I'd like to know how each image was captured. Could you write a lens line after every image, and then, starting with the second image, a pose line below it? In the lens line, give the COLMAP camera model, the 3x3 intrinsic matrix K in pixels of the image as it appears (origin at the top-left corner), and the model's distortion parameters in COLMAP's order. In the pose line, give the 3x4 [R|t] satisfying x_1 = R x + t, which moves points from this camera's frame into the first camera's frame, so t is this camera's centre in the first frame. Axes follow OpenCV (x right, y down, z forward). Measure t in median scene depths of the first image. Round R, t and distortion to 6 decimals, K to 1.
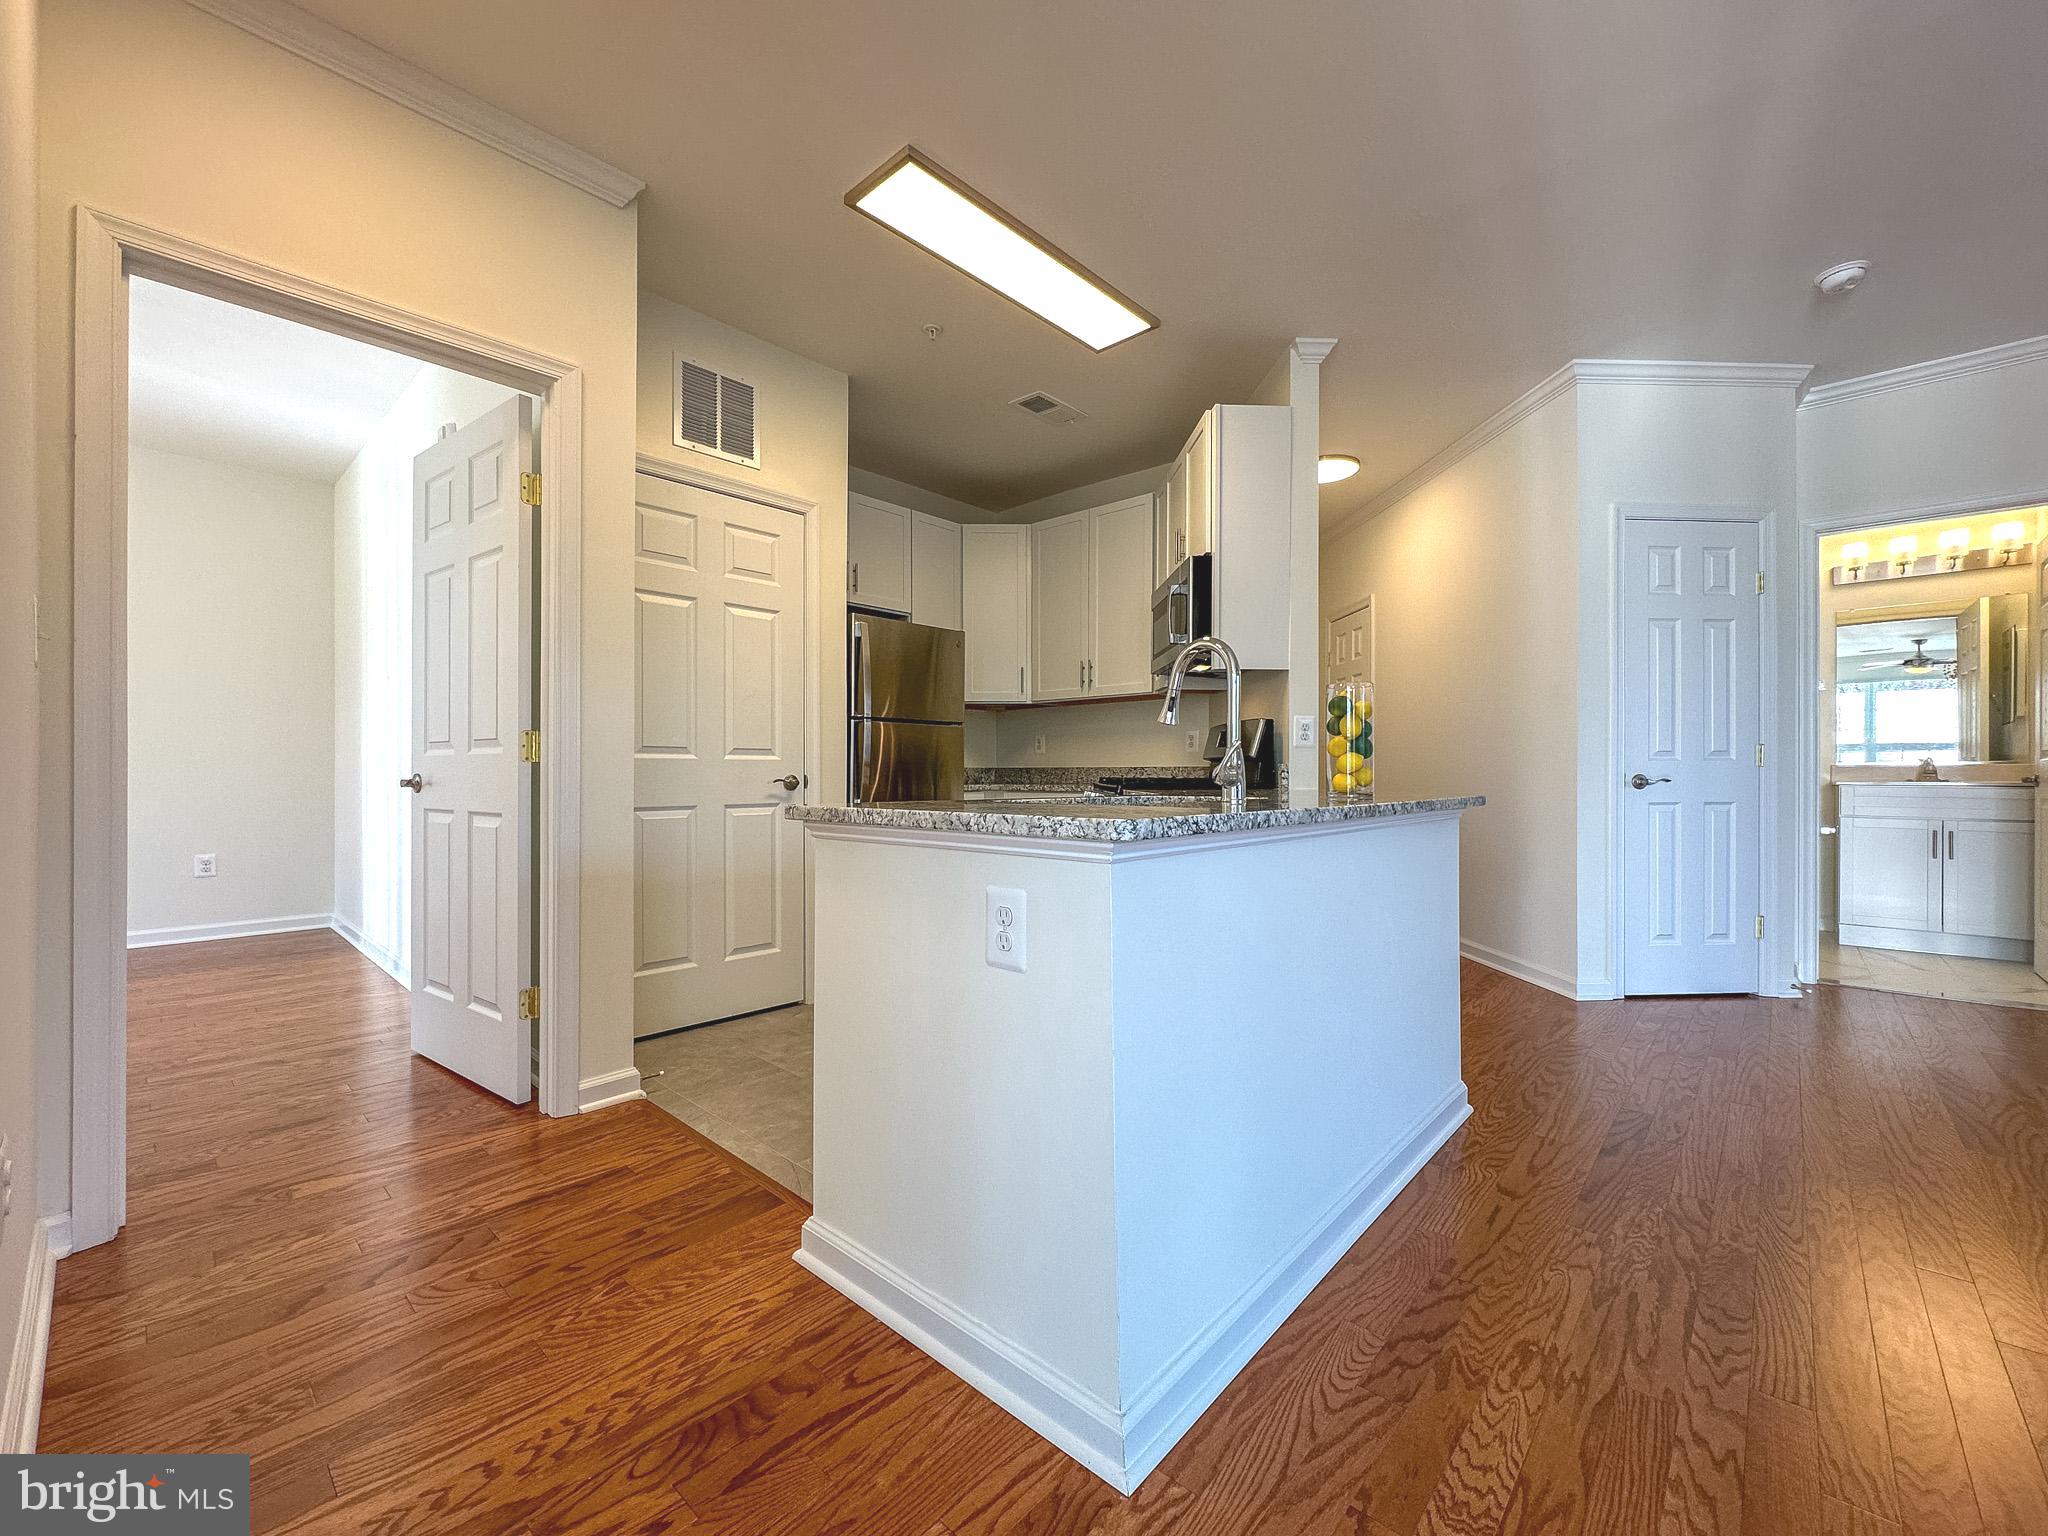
lens RADIAL K [[829.6, 0, 1017.5], [0, 829.6, 775.4], [0, 0, 1]] dist [-0.001874, 0.000940]
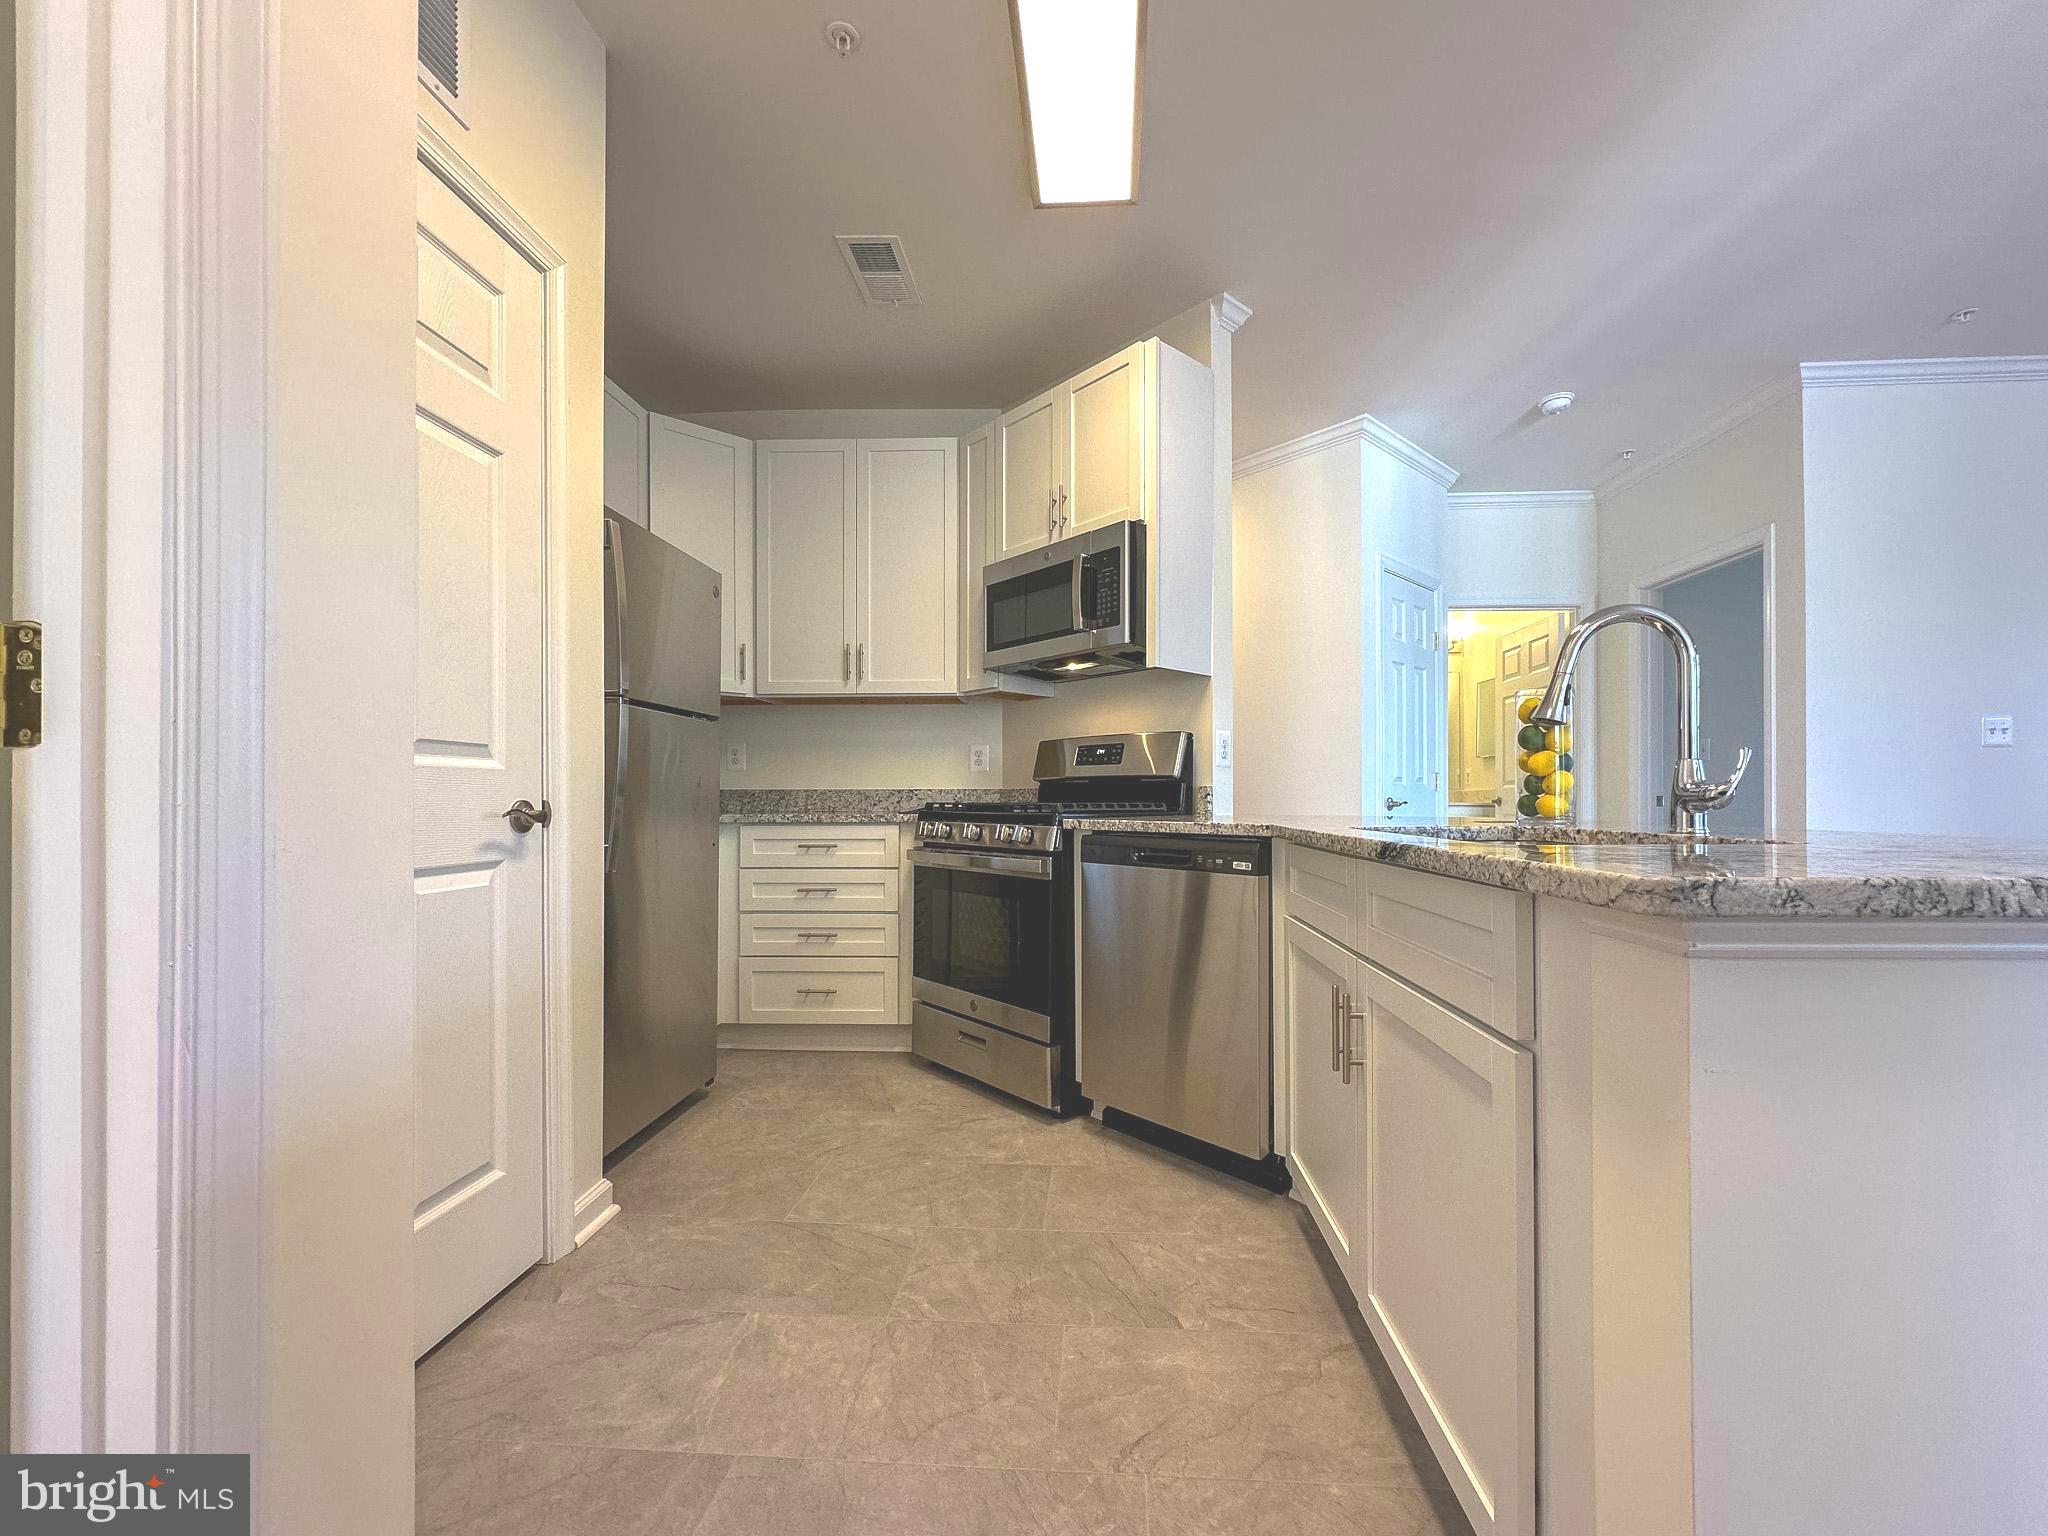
lens RADIAL K [[829.6, 0, 1051.3], [0, 829.6, 804.8], [0, 0, 1]] dist [-0.001874, 0.000940]
pose [[0.768132, -0.006644, 0.640258, -0.297262], [0.003921, 0.999976, 0.005672, 0.000663], [-0.640280, -0.001847, 0.768139, 0.374571]]
